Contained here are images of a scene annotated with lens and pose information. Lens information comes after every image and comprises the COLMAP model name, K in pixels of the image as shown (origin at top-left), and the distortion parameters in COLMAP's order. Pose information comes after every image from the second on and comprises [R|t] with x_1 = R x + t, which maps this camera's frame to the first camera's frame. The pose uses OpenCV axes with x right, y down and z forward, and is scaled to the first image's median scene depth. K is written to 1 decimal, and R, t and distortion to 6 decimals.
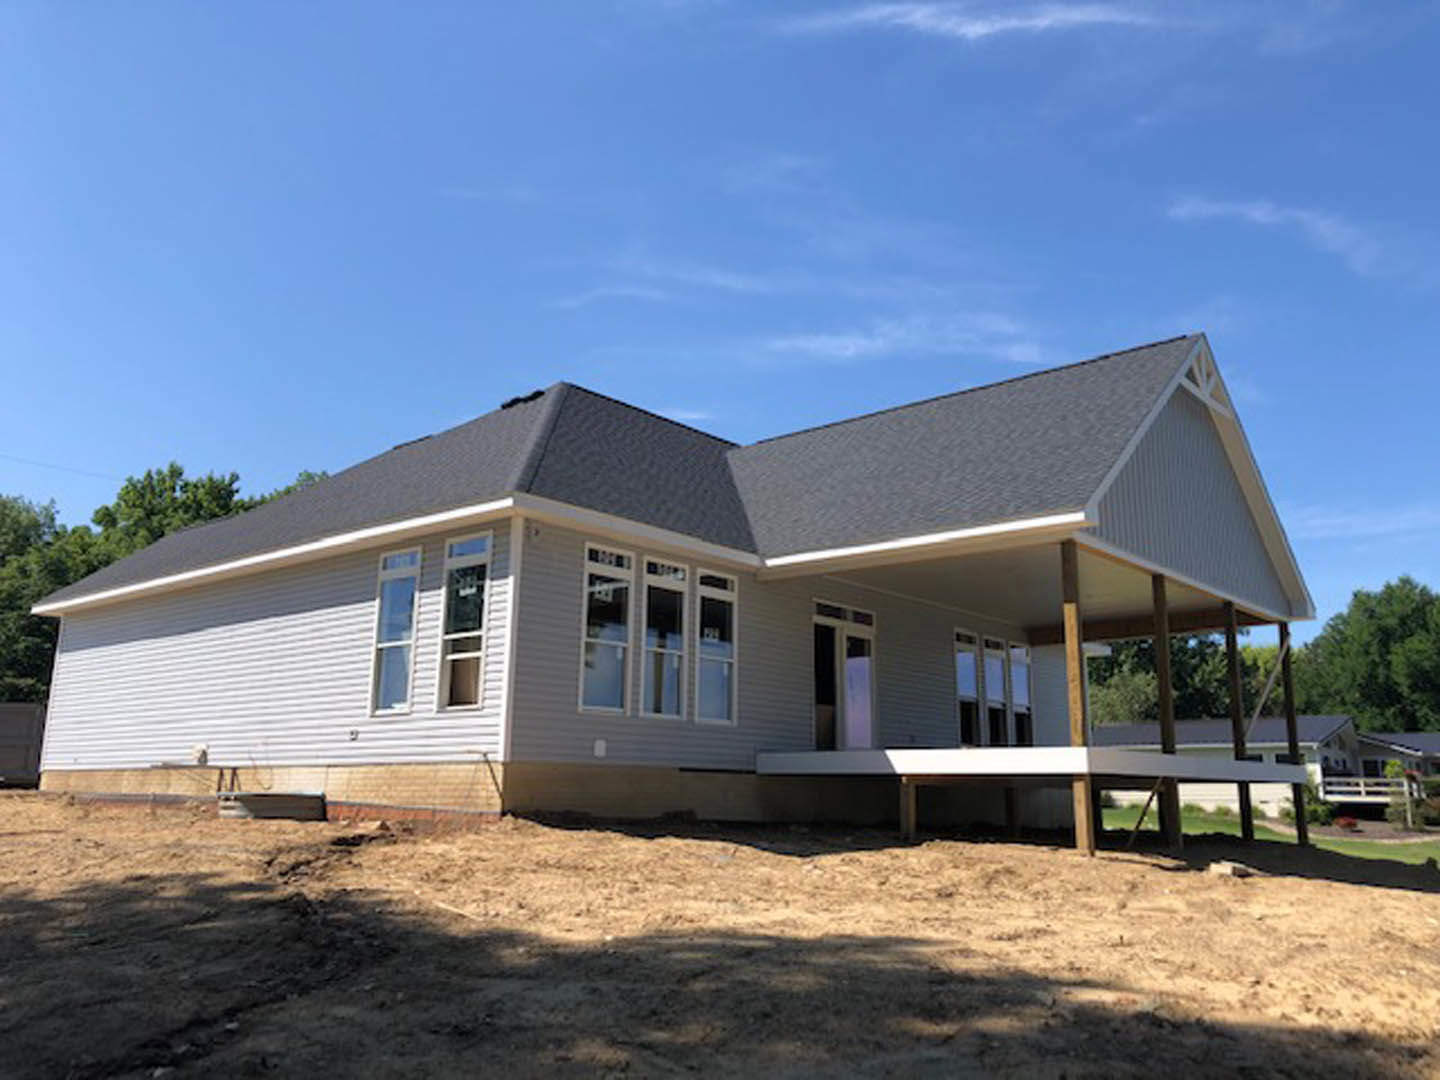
lens RADIAL K [[1195.1, 0, 707.7], [0, 1195.1, 508.7], [0, 0, 1]] dist [0.036660, -0.028364]
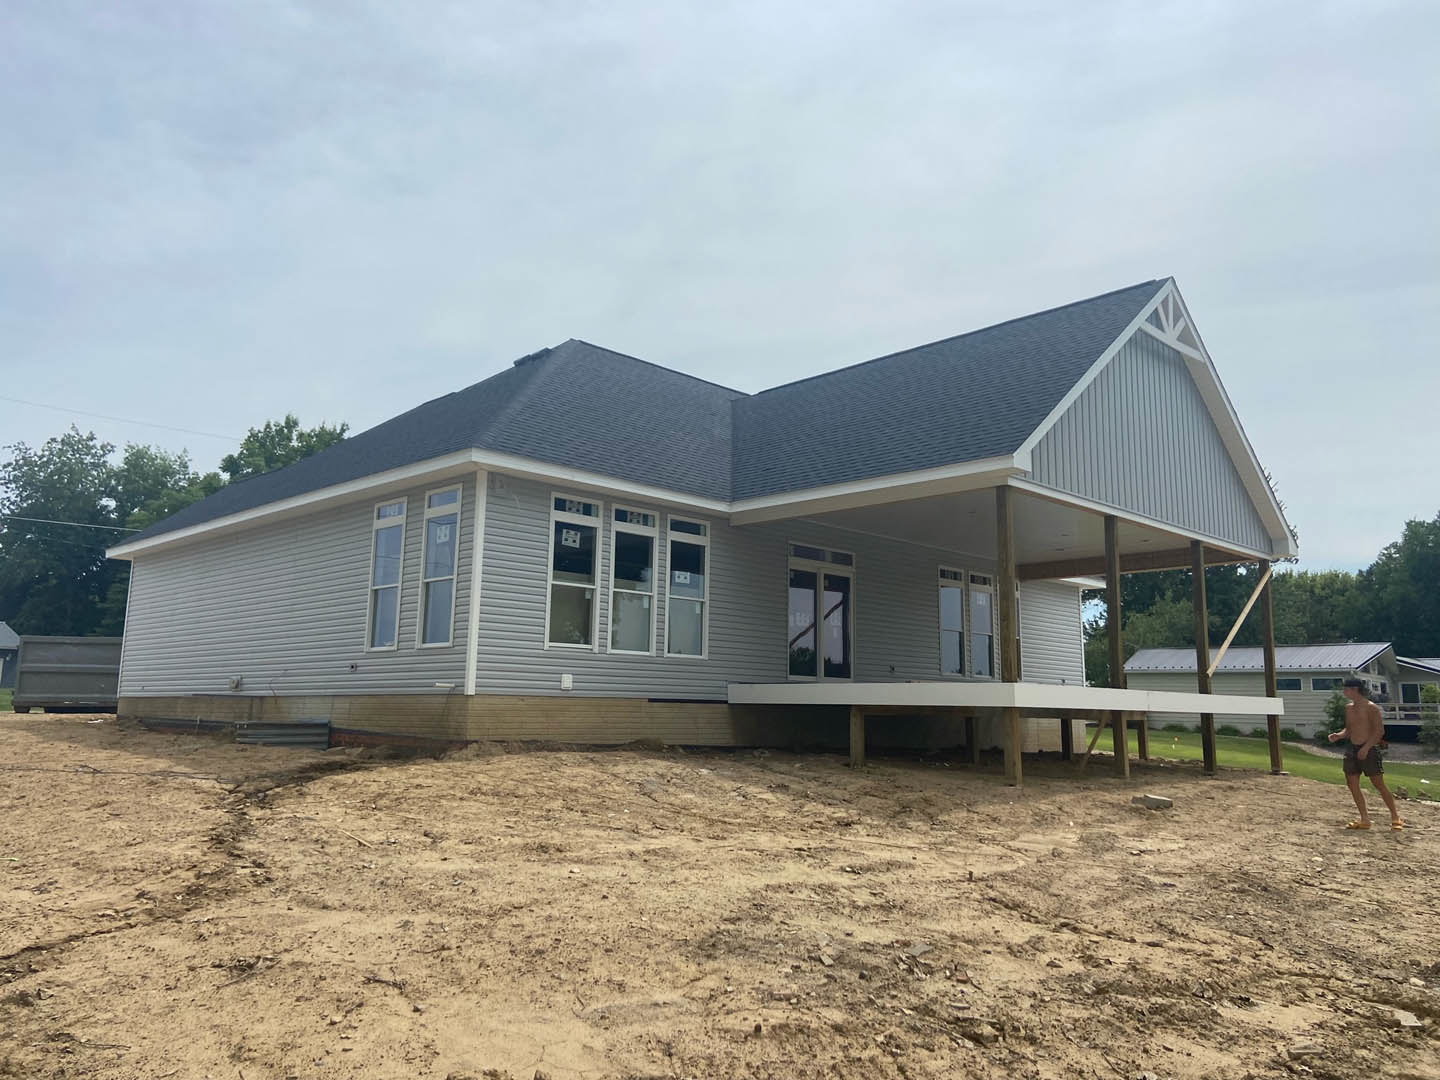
lens RADIAL K [[1094.5, 0, 711.4], [0, 1094.5, 526.4], [0, 0, 1]] dist [0.074569, -0.008536]
pose [[0.996984, -0.008617, -0.077127, 0.106290], [0.014020, 0.997463, 0.069791, -0.007731], [0.076330, -0.070662, 0.994576, 0.024419]]
